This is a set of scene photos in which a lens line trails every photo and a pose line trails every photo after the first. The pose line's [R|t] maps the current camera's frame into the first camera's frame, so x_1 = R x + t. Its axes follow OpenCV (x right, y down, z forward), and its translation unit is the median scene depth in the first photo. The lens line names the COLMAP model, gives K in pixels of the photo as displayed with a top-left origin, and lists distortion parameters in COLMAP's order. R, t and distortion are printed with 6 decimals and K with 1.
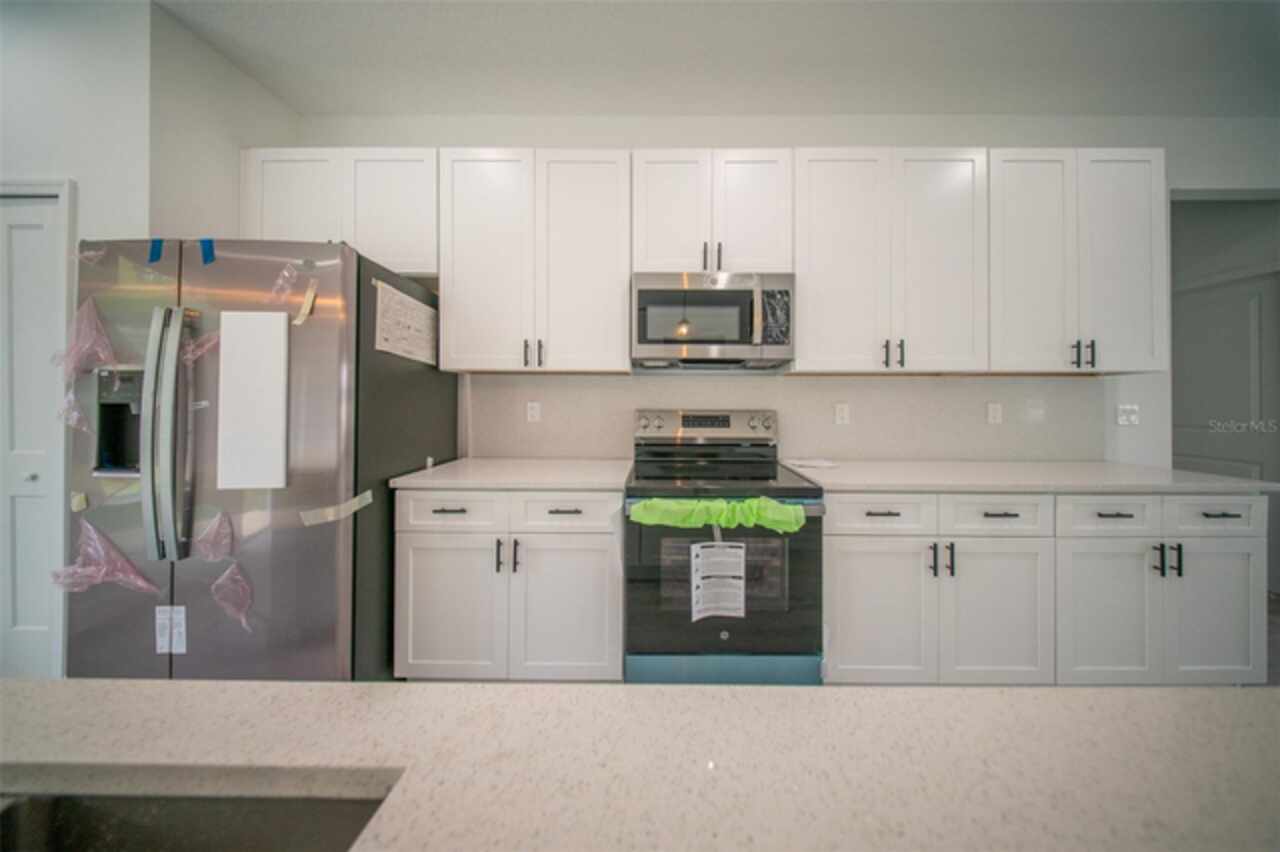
lens RADIAL K [[370.9, 0, 640.2], [0, 370.9, 387.7], [0, 0, 1]] dist [0.000180, 0.000010]
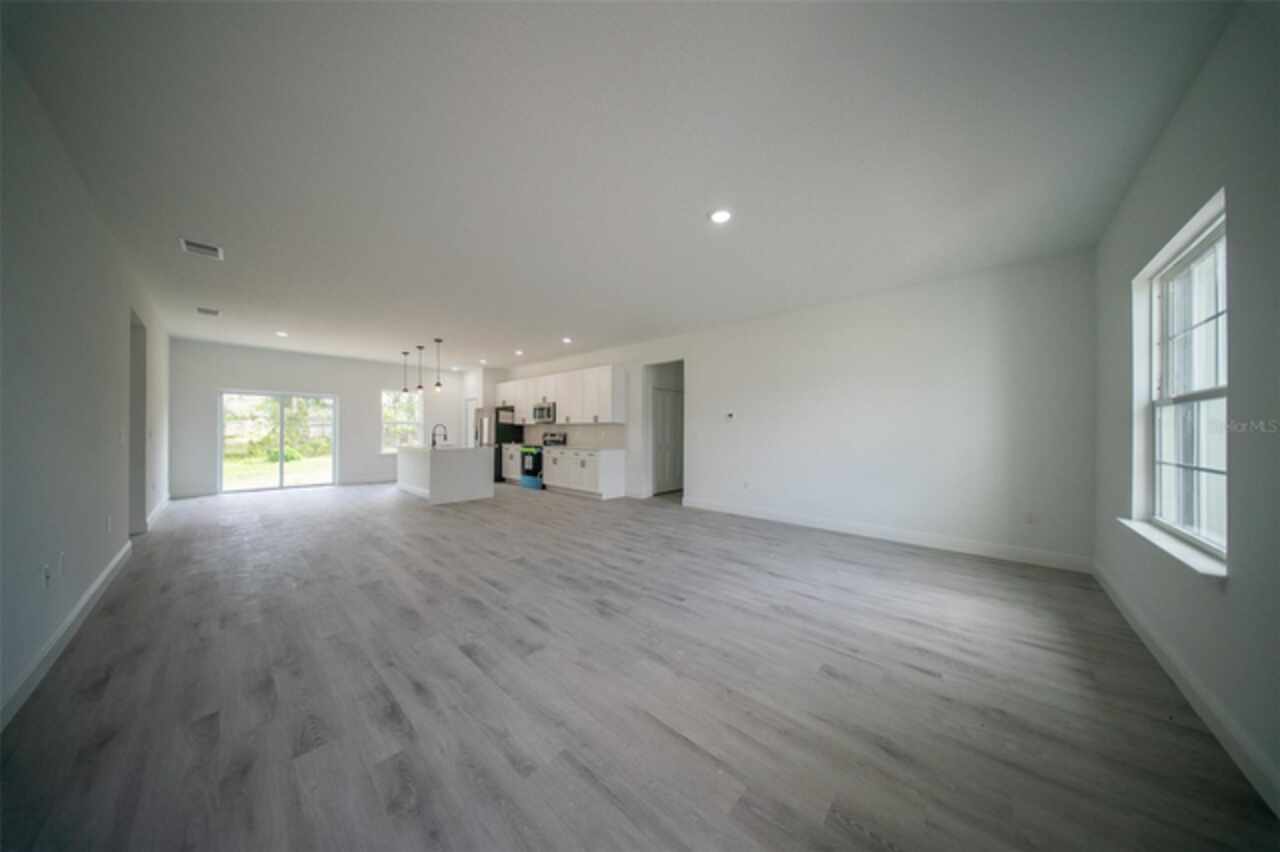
lens RADIAL K [[376.8, 0, 641.2], [0, 376.8, 432.3], [0, 0, 1]] dist [0.000229, -0.000015]
pose [[0.754533, 0.002368, -0.656257, 4.193816], [0.002320, 0.999978, 0.006277, 0.024656], [0.656258, -0.006259, 0.754511, -1.748860]]
